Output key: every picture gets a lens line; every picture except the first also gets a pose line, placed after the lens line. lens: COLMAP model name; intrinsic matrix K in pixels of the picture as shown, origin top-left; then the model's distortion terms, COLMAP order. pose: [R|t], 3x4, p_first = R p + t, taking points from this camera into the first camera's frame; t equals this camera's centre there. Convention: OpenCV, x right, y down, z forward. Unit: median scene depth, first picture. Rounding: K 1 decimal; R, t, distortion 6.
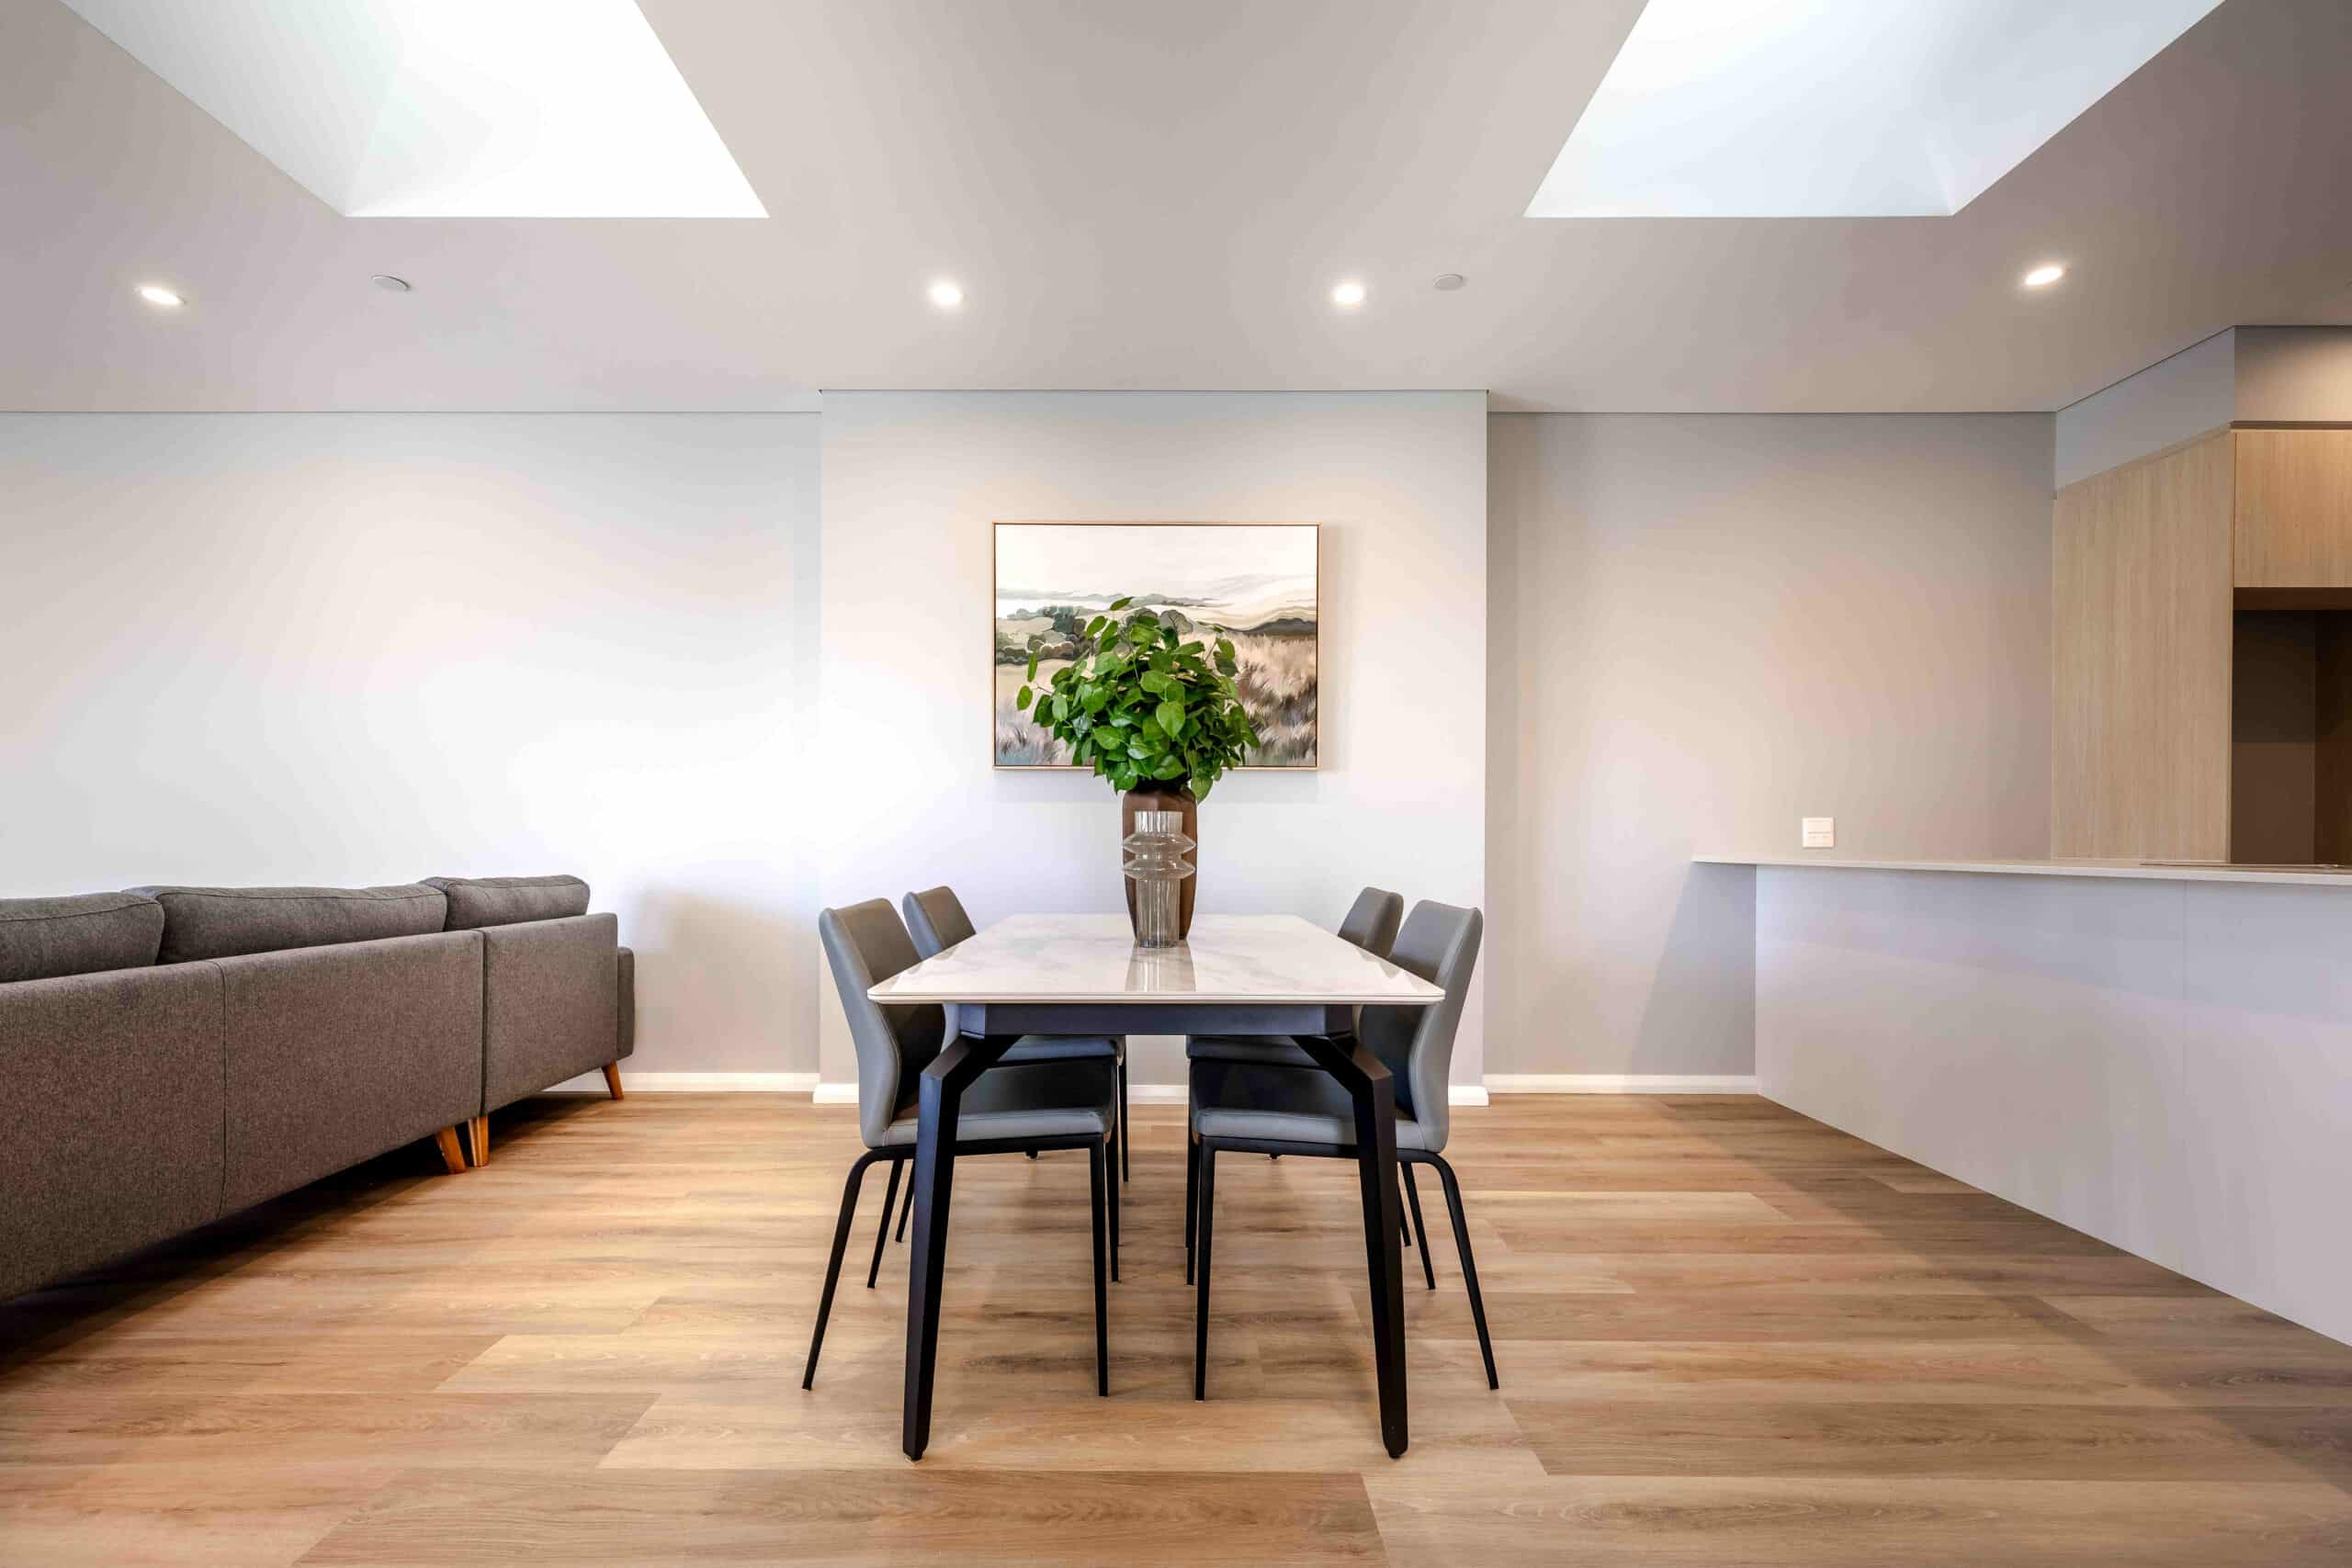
lens RADIAL K [[1105.1, 0, 1174.4], [0, 1105.1, 859.5], [0, 0, 1]] dist [0.021574, -0.000211]
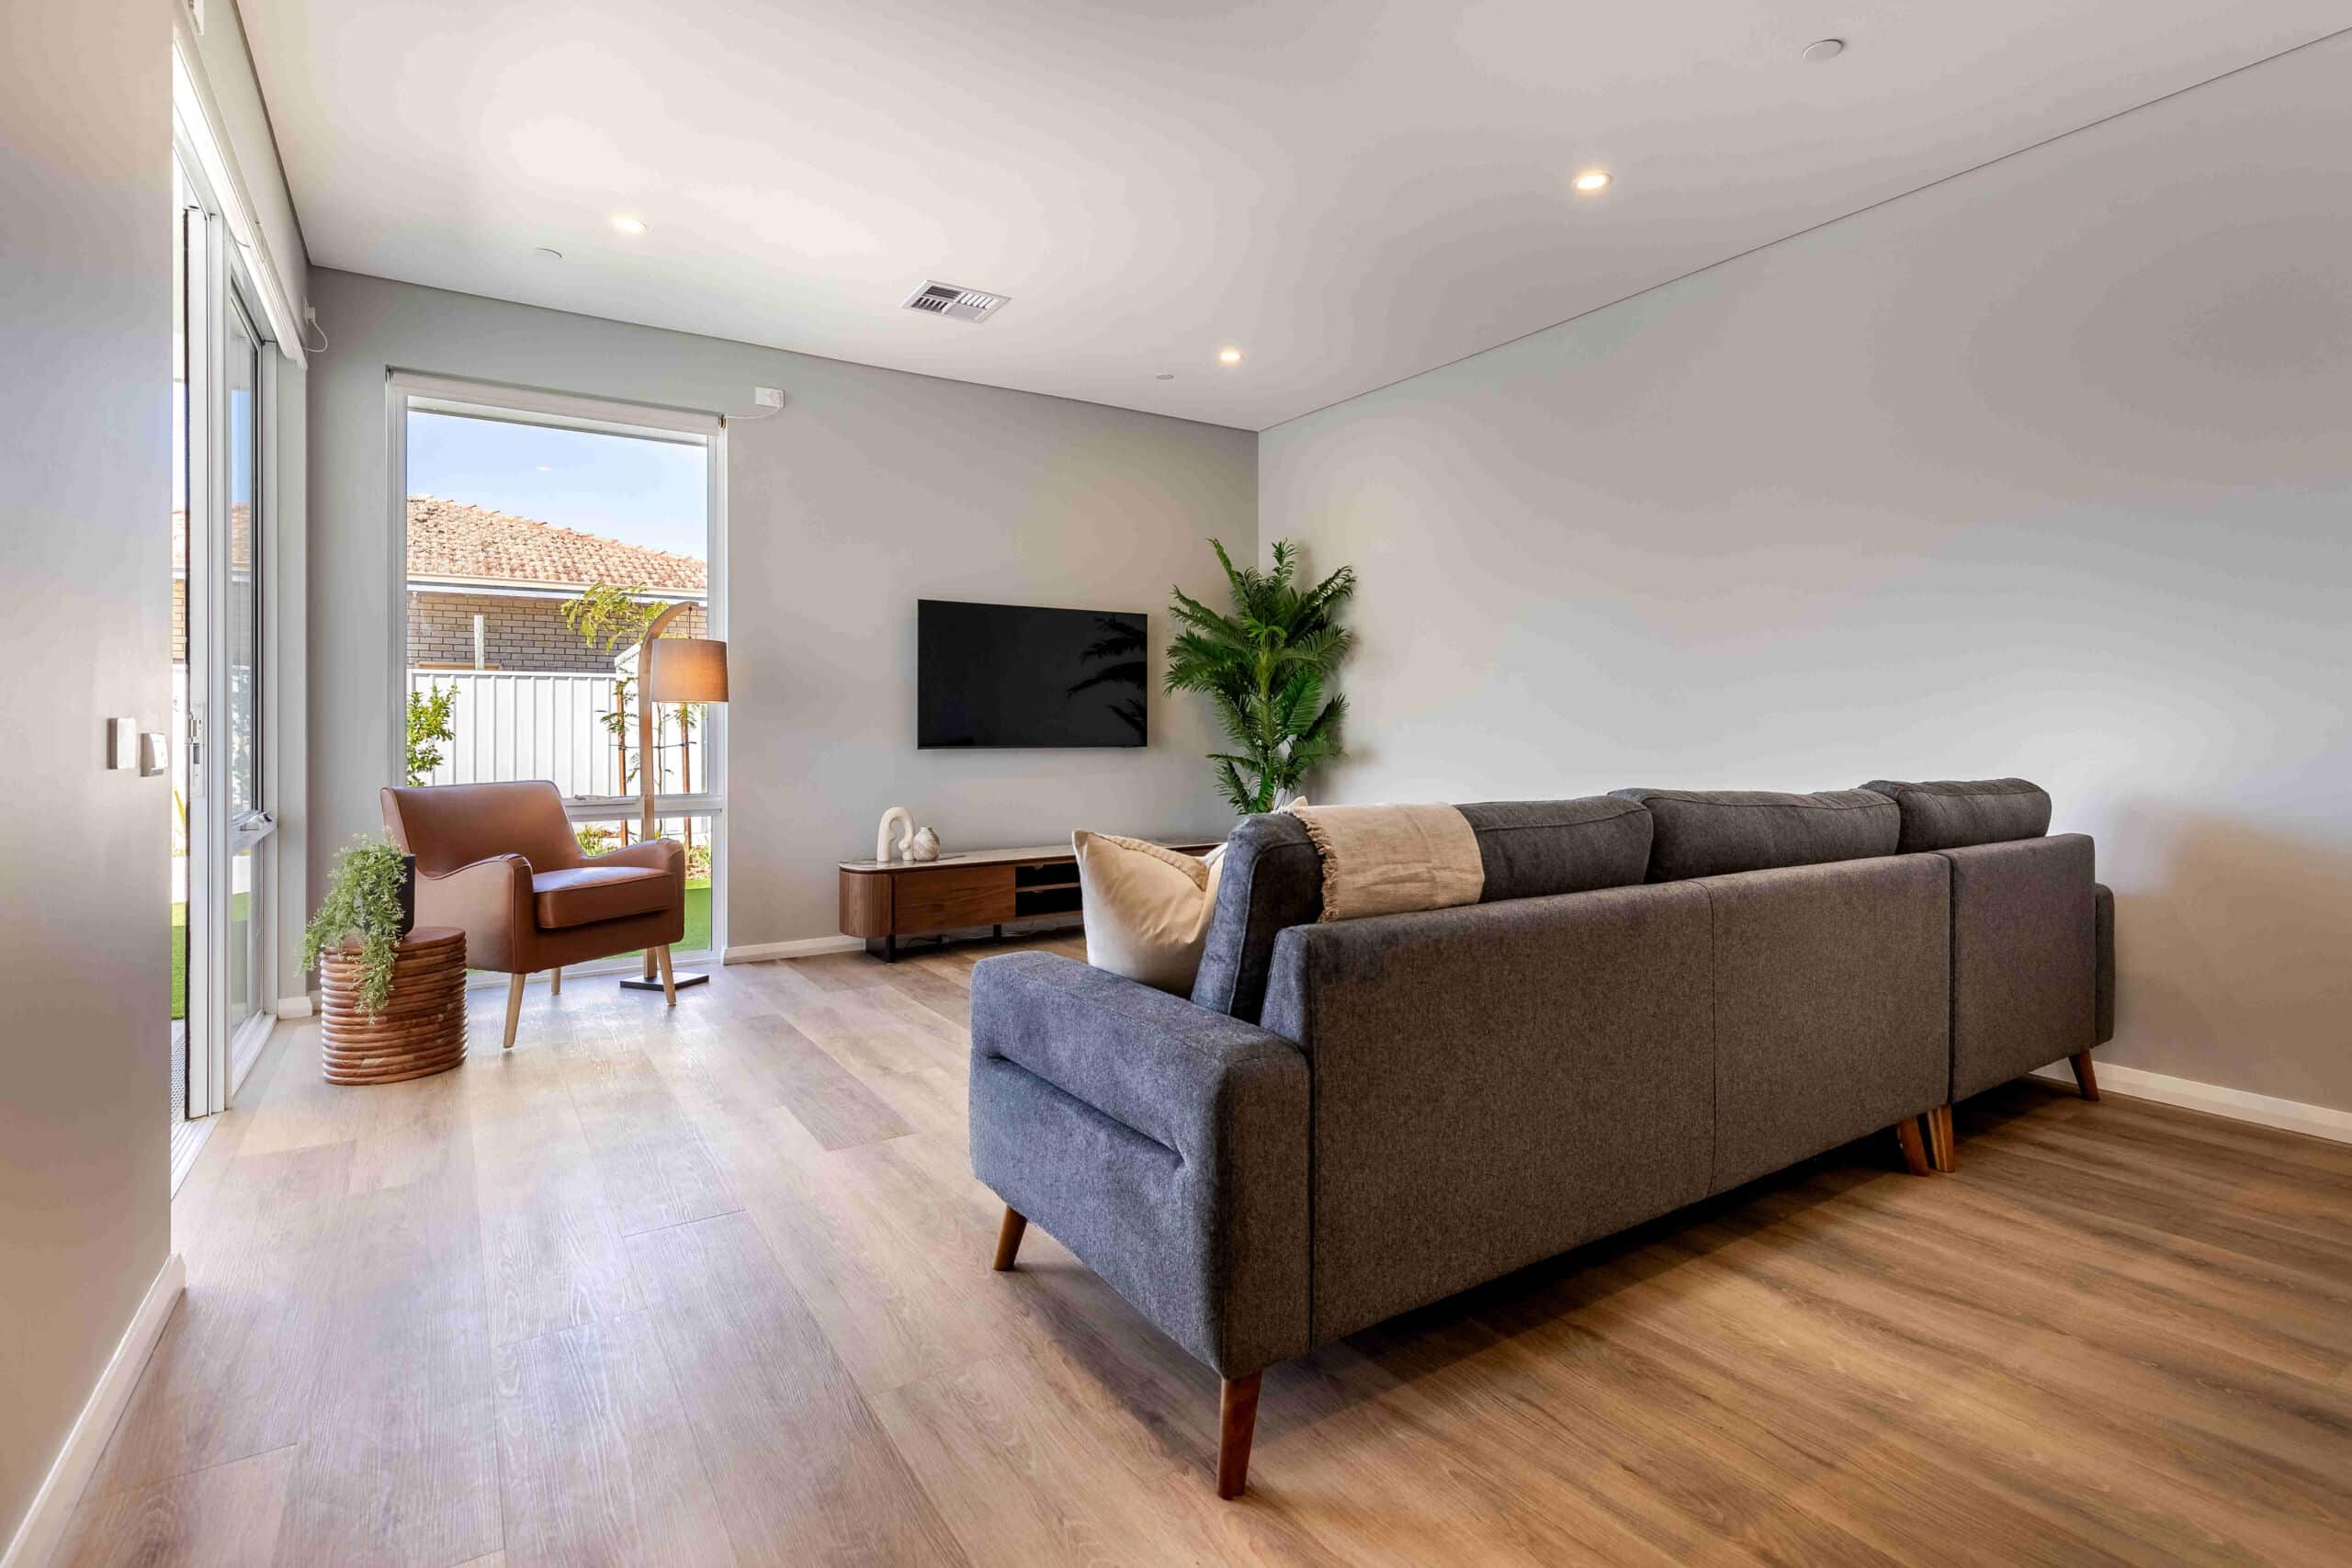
lens RADIAL K [[1139.4, 0, 1178.8], [0, 1139.4, 743.4], [0, 0, 1]] dist [0.000222, -0.000050]
pose [[0.533578, -0.000900, -0.845750, -0.280381], [-0.005009, 0.999979, -0.004224, -0.004990], [0.845736, 0.006490, 0.533562, 0.180043]]
